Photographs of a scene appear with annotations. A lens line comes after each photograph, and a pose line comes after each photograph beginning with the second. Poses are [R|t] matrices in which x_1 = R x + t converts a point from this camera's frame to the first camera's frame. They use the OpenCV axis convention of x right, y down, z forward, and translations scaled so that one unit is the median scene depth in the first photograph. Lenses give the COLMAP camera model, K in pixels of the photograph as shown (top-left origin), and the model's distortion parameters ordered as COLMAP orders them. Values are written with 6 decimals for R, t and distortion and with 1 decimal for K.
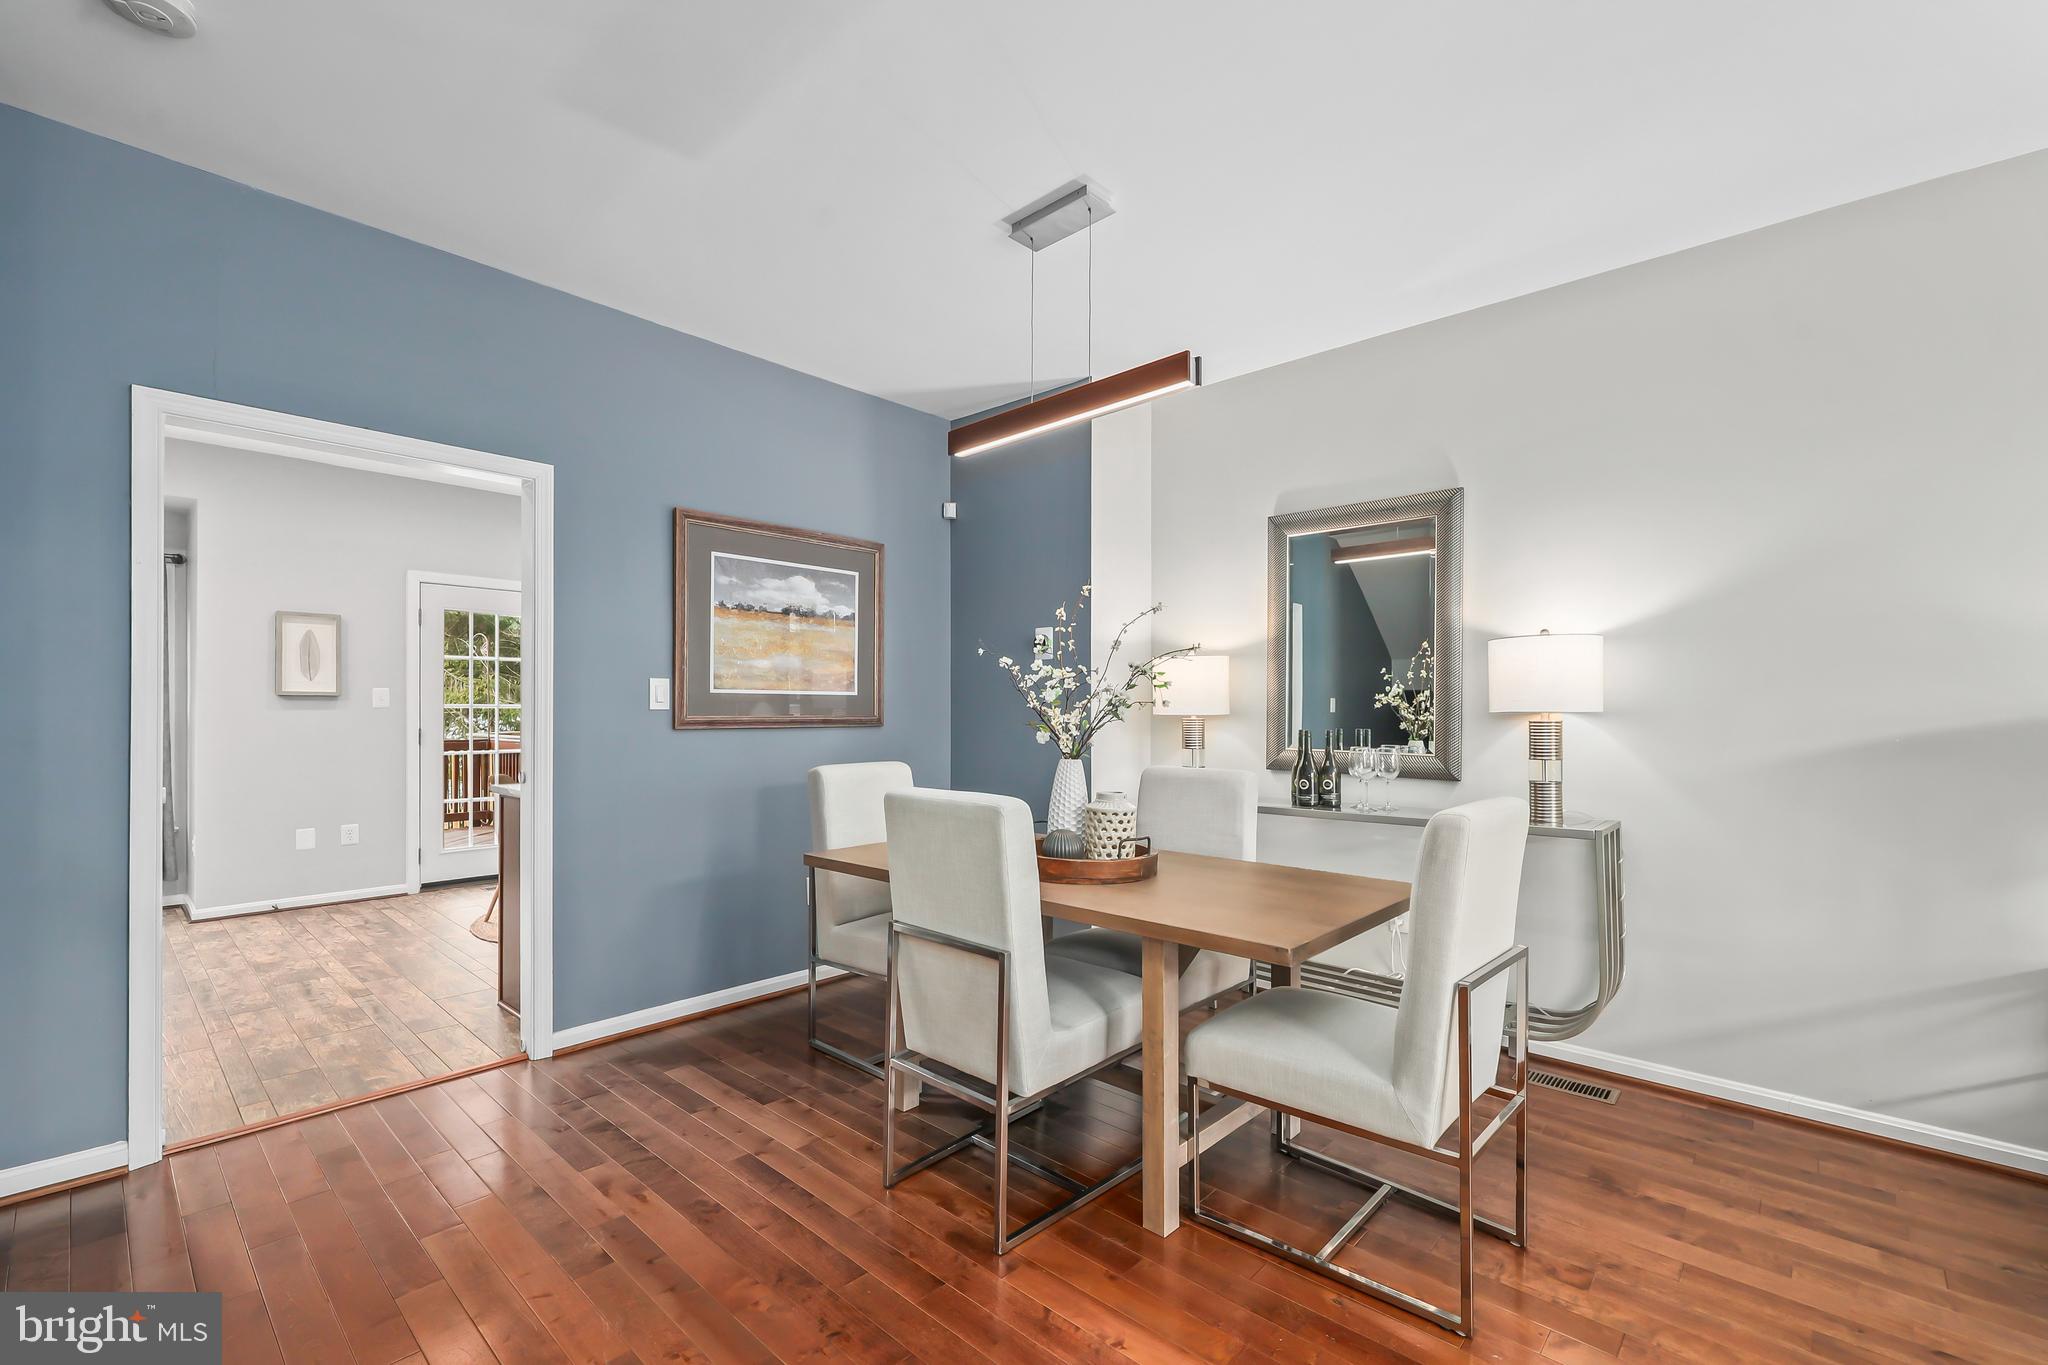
lens RADIAL K [[871.5, 0, 1020.1], [0, 871.5, 683.2], [0, 0, 1]] dist [0.000330, 0.000325]
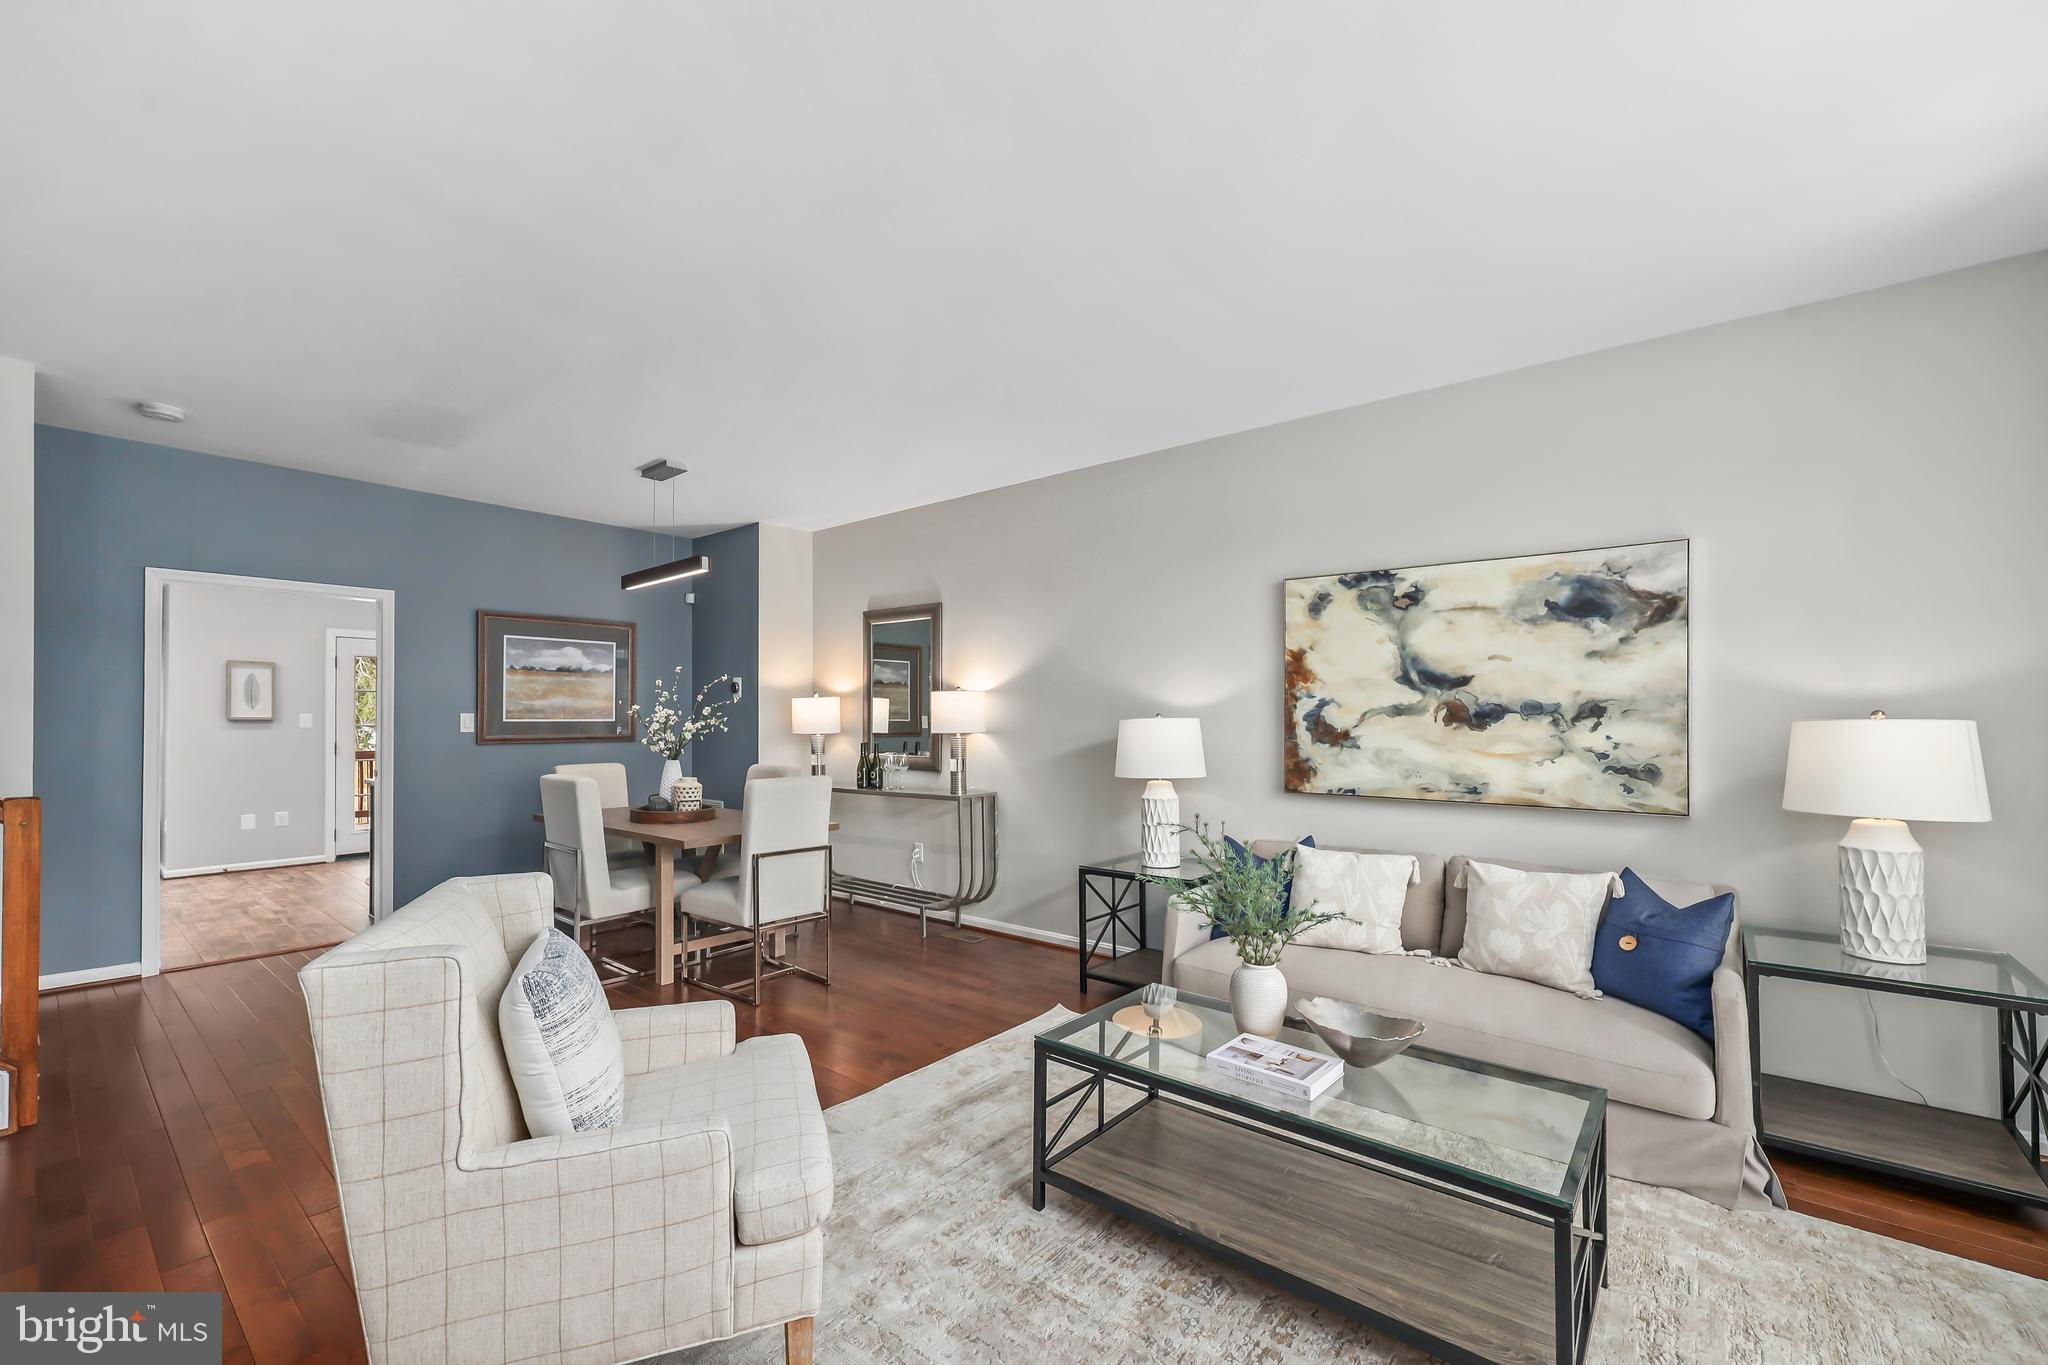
lens RADIAL K [[839.0, 0, 1028.2], [0, 839.0, 685.5], [0, 0, 1]] dist [-0.001511, 0.000090]
pose [[0.998586, -0.002028, 0.053126, 0.529613], [0.002391, 0.999974, -0.006771, -0.042518], [-0.053111, 0.006888, 0.998565, -0.605913]]
